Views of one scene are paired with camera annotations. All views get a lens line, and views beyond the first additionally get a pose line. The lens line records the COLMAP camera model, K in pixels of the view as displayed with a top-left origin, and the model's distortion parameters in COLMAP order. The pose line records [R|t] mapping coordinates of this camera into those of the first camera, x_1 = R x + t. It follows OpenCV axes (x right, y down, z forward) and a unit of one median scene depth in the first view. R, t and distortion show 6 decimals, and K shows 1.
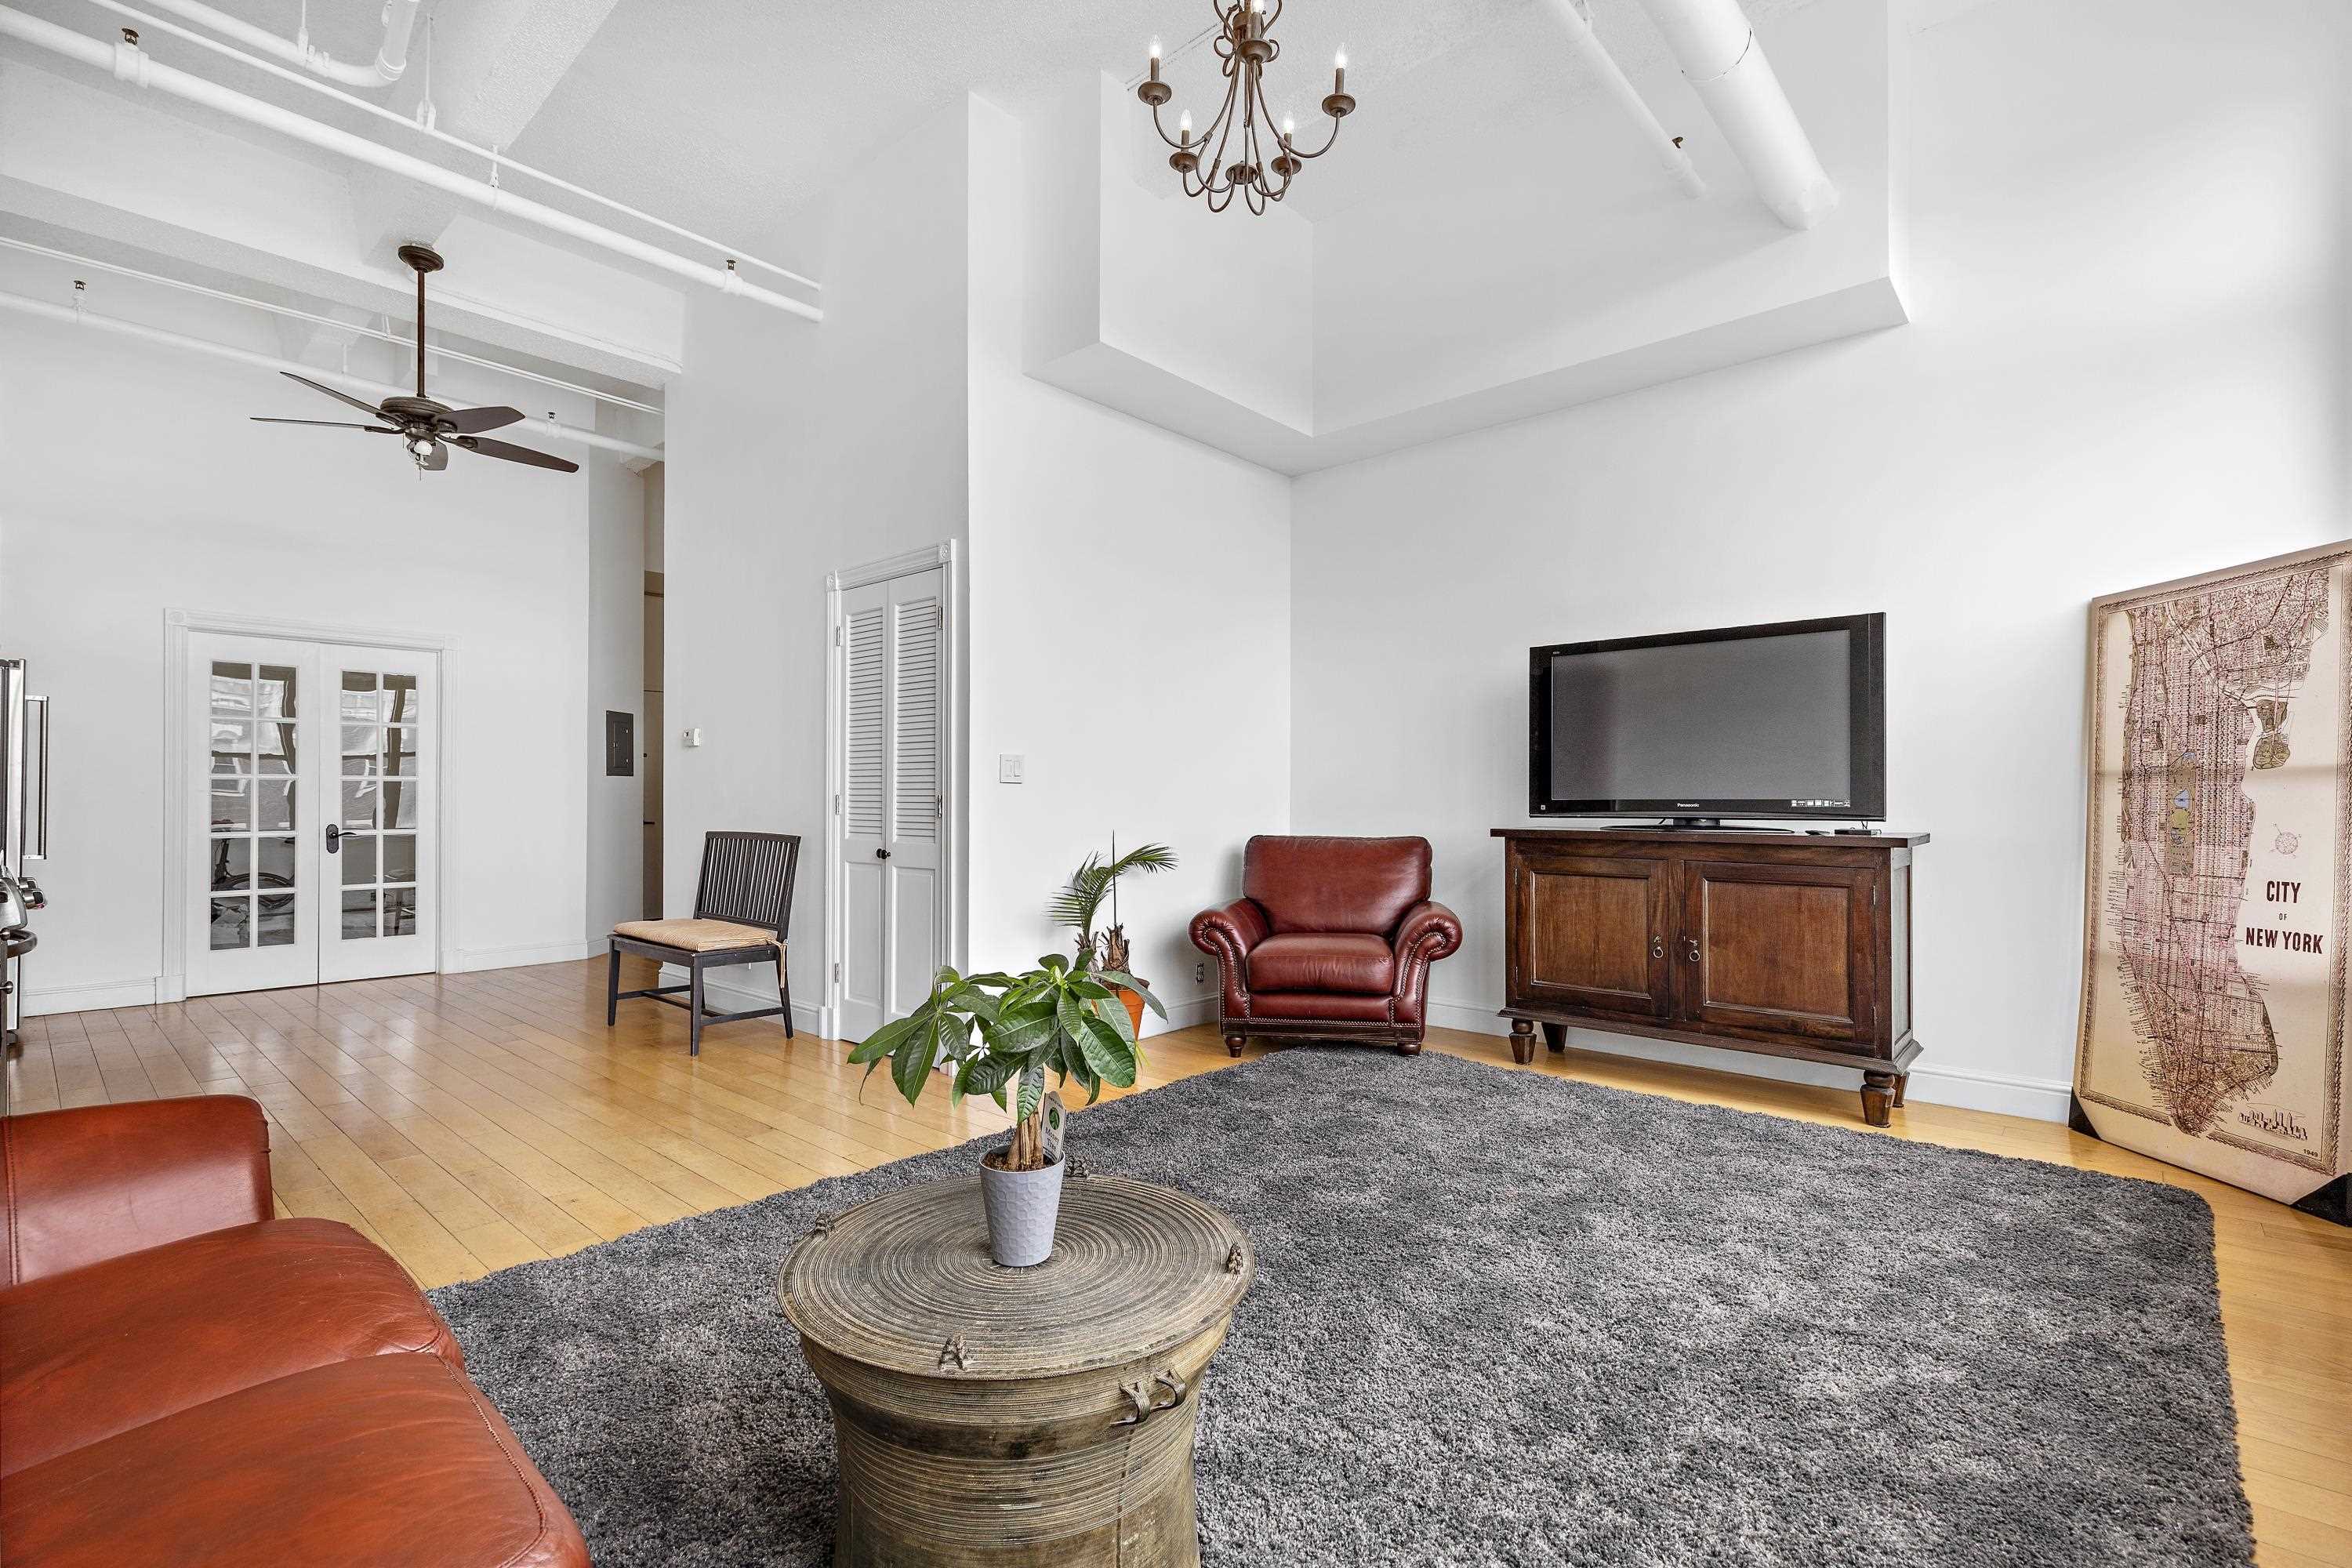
lens RADIAL K [[1066.3, 0, 1183.7], [0, 1066.3, 806.1], [0, 0, 1]] dist [0.000899, -0.000221]
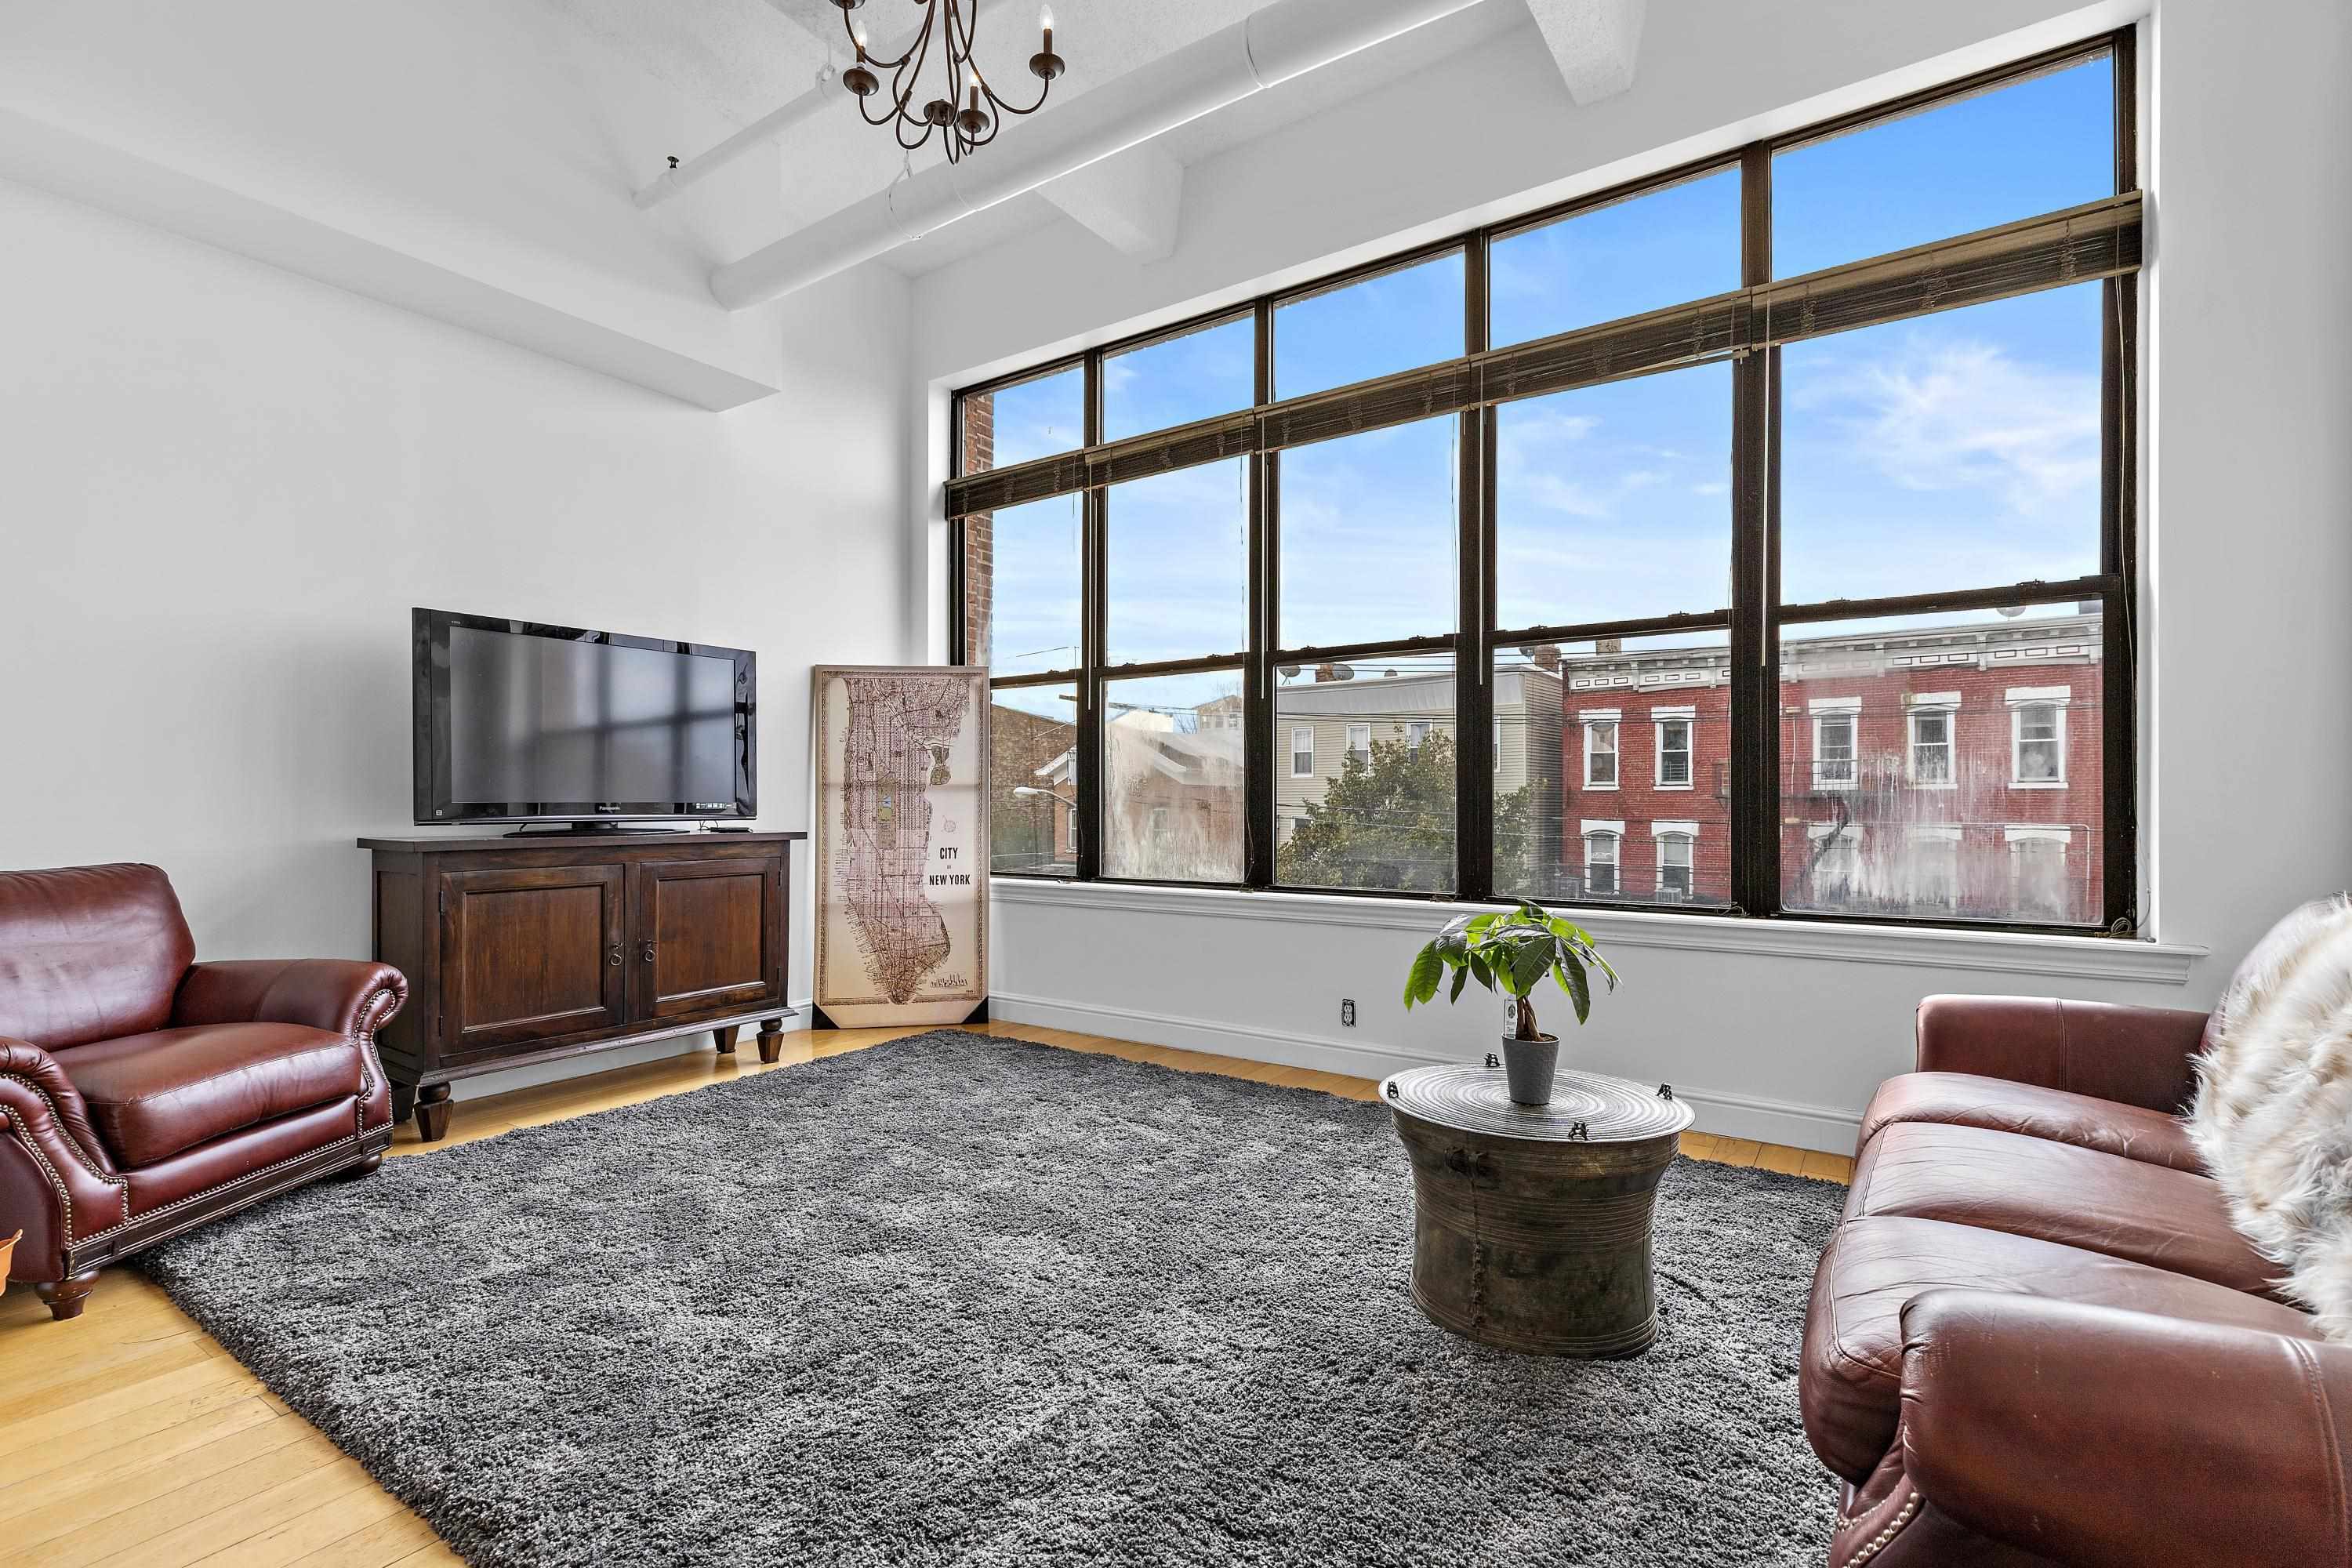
lens RADIAL K [[1066.3, 0, 1183.7], [0, 1066.3, 806.1], [0, 0, 1]] dist [0.000899, -0.000221]
pose [[-0.138564, -0.005856, 0.990336, -0.722960], [0.004537, 0.999968, 0.006548, -0.008425], [-0.990343, 0.005400, -0.138533, 0.759444]]
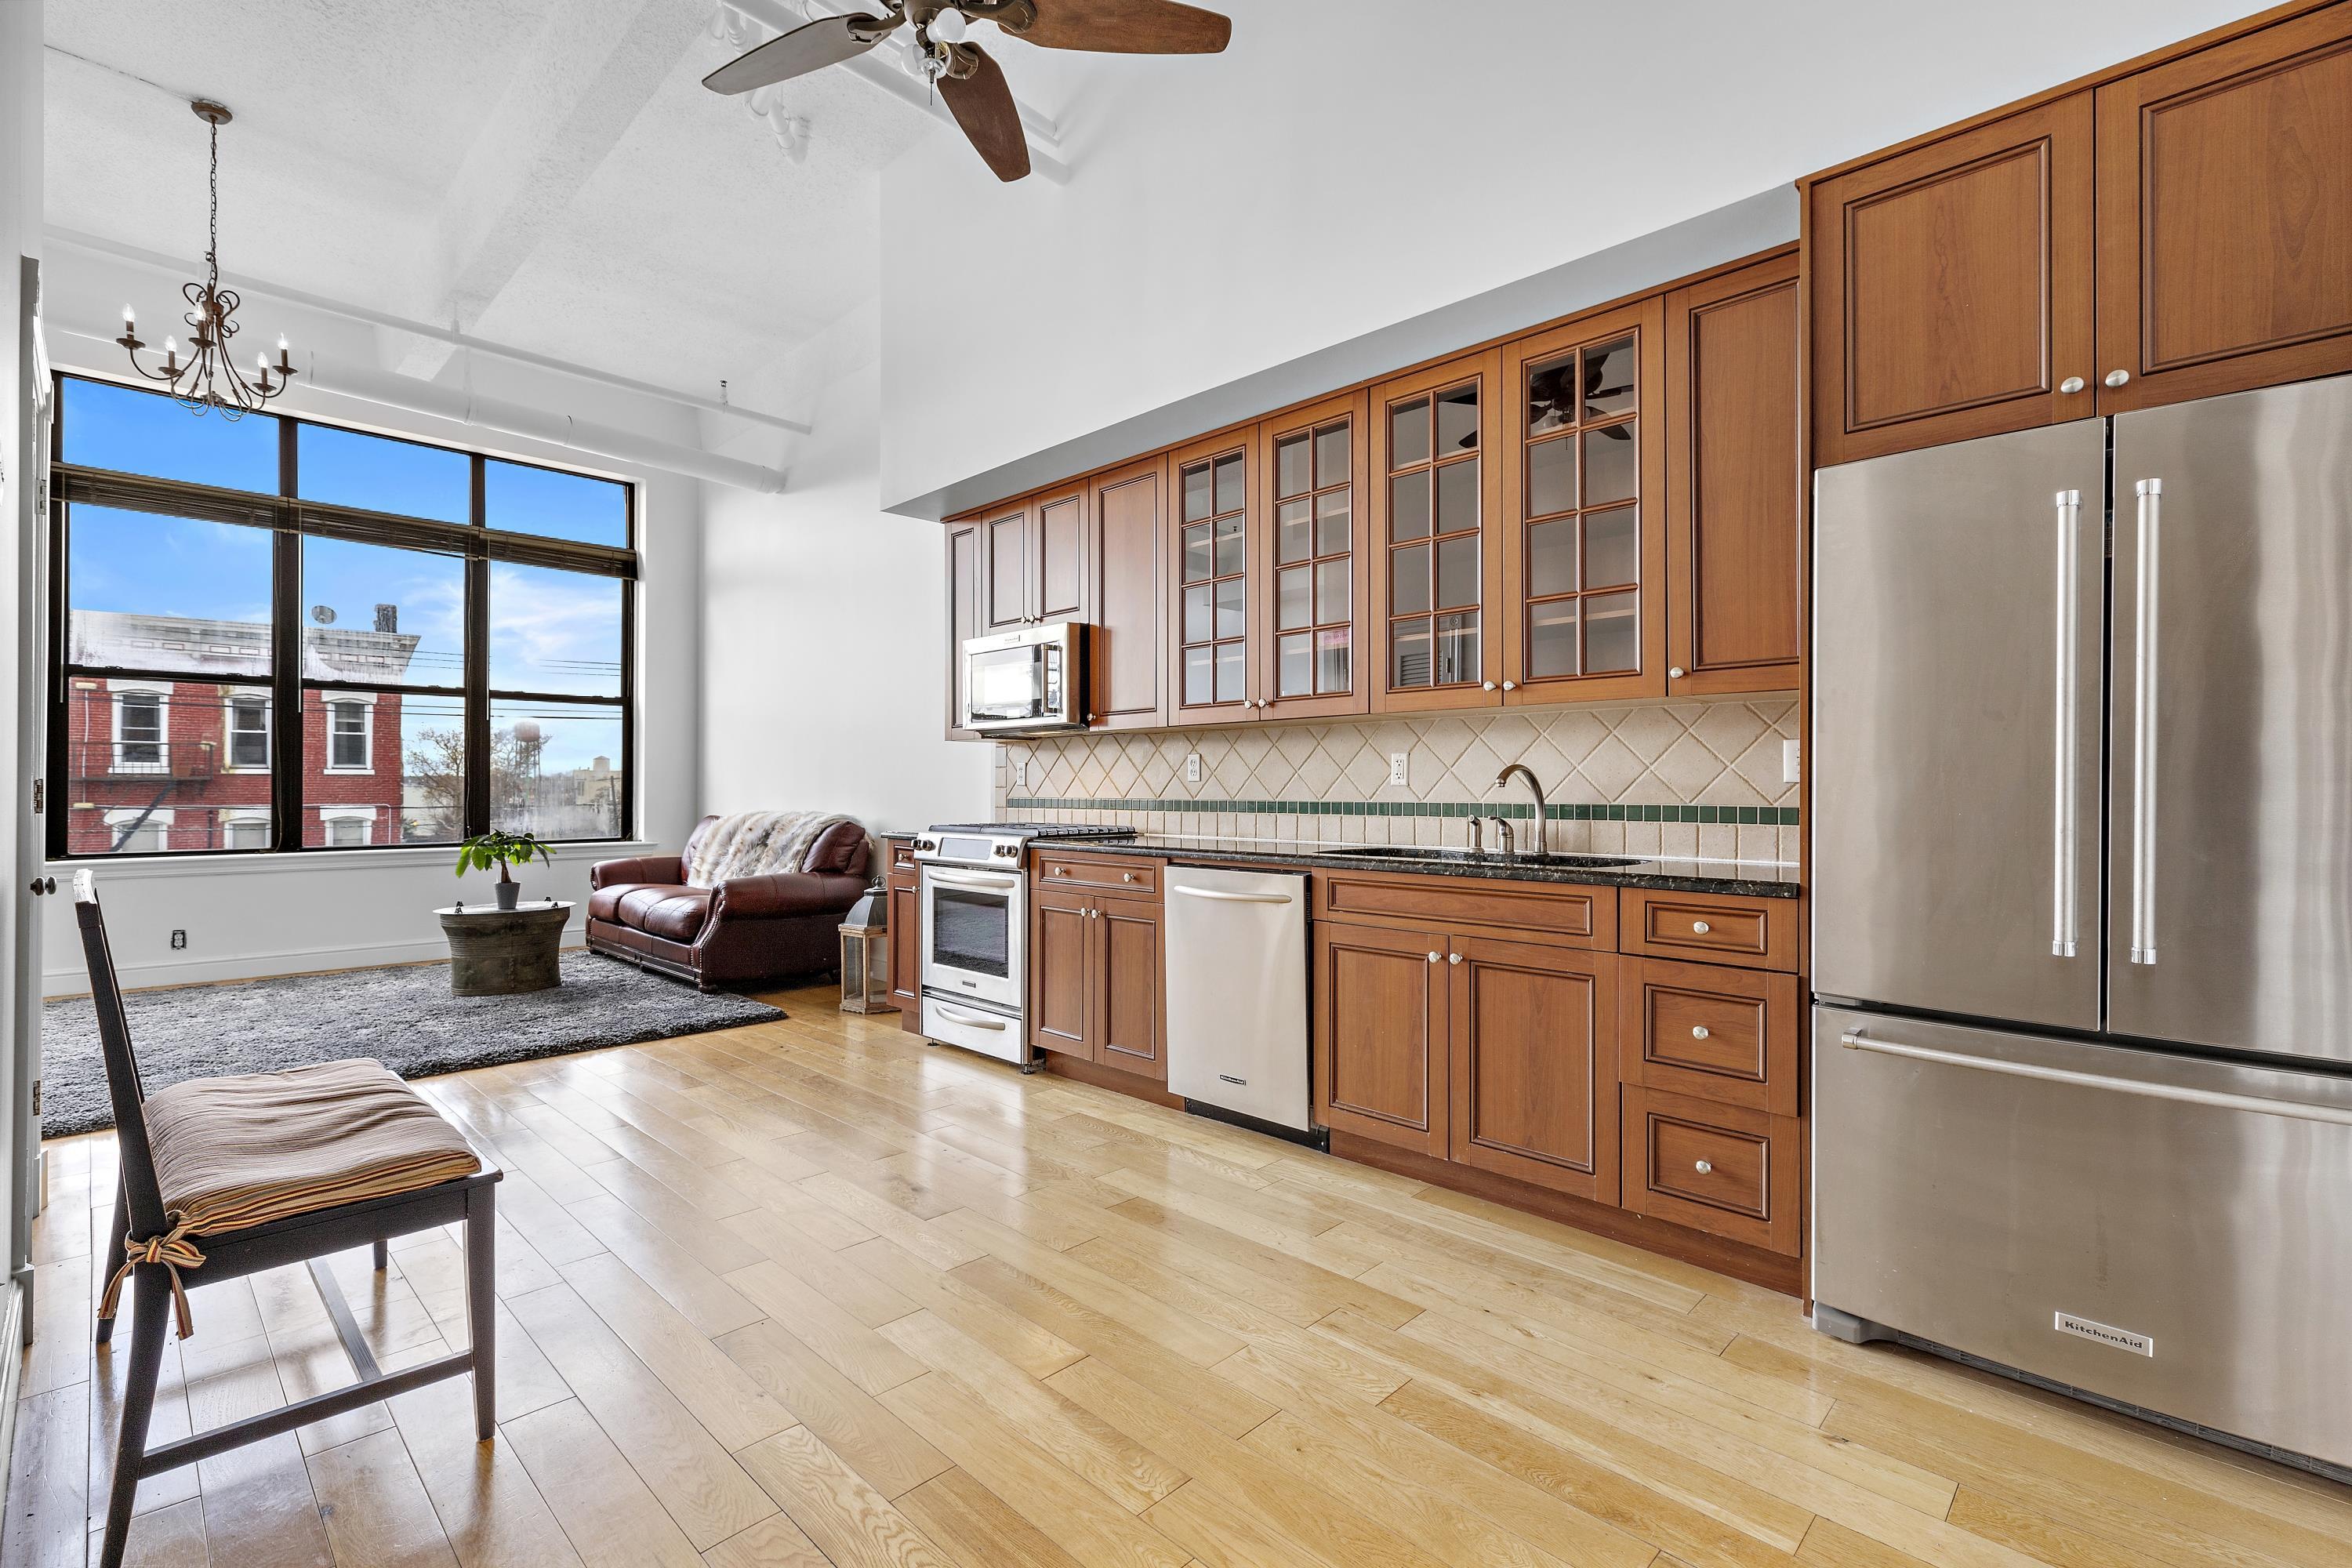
lens RADIAL K [[1060.9, 0, 1173.0], [0, 1060.9, 777.0], [0, 0, 1]] dist [0.026356, -0.000062]
pose [[-0.999035, -0.004693, 0.043661, -1.225909], [-0.004942, 0.999972, -0.005595, -0.019195], [-0.043633, -0.005805, -0.999031, 2.145260]]
